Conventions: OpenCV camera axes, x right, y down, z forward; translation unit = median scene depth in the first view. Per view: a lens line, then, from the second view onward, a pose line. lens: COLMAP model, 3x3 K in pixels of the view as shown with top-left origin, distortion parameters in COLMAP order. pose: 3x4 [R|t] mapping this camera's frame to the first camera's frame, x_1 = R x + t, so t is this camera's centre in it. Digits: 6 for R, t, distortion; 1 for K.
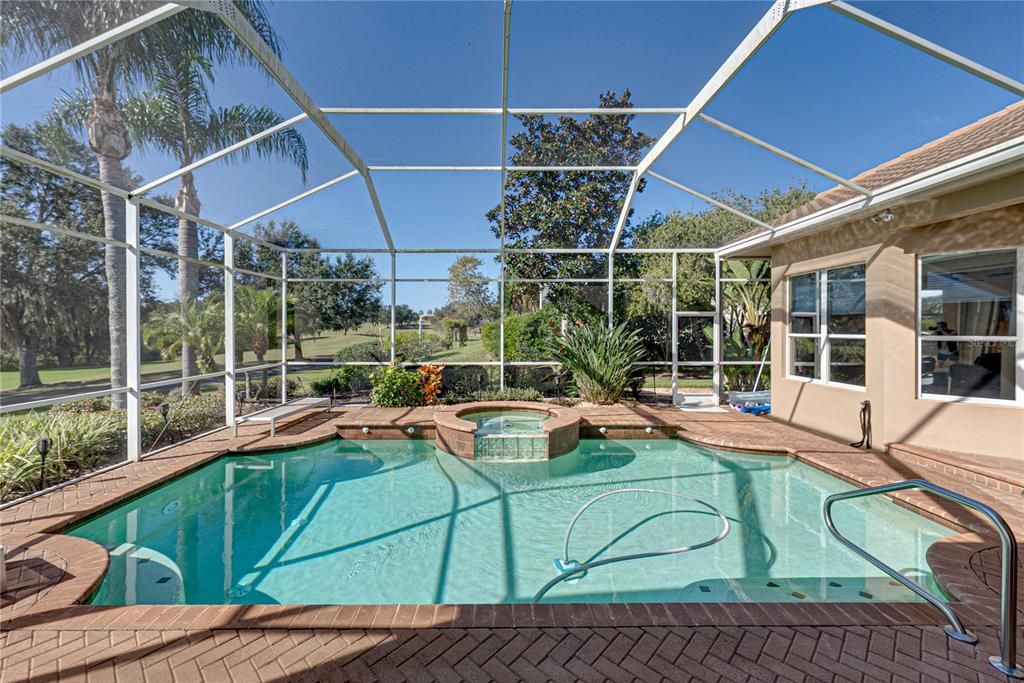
lens RADIAL K [[417.0, 0, 508.4], [0, 417.0, 329.6], [0, 0, 1]] dist [0.000483, 0.000088]
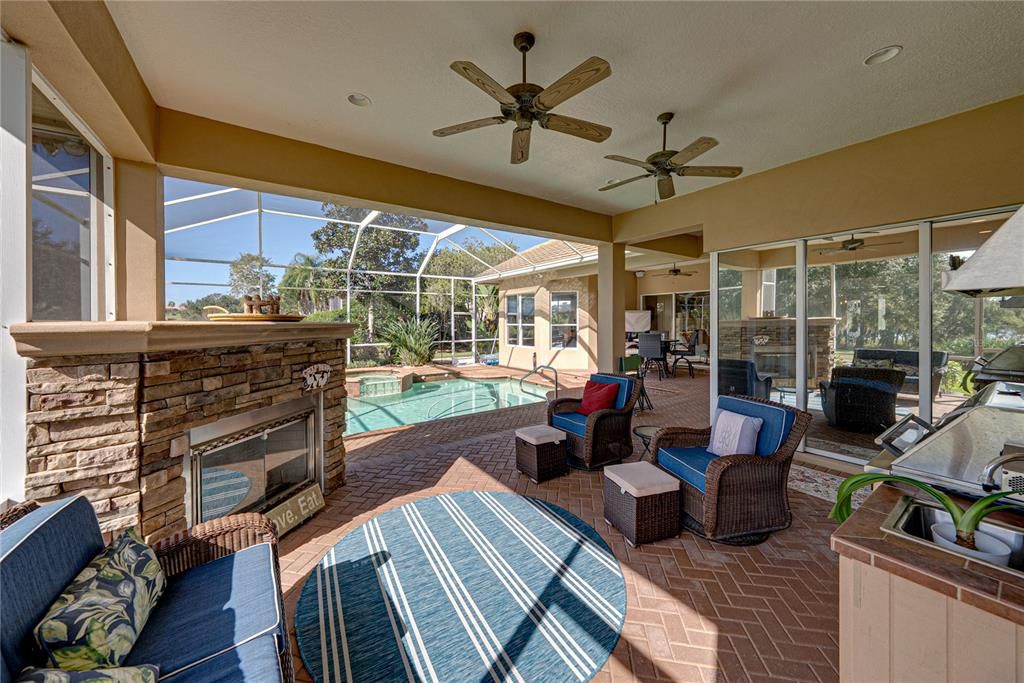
lens RADIAL K [[355.1, 0, 508.3], [0, 355.1, 330.6], [0, 0, 1]] dist [-0.000256, 0.000025]
pose [[0.820214, -0.020022, 0.571707, -0.296728], [0.006521, 0.999650, 0.025654, -0.001885], [-0.572020, -0.017314, 0.820057, -0.406435]]
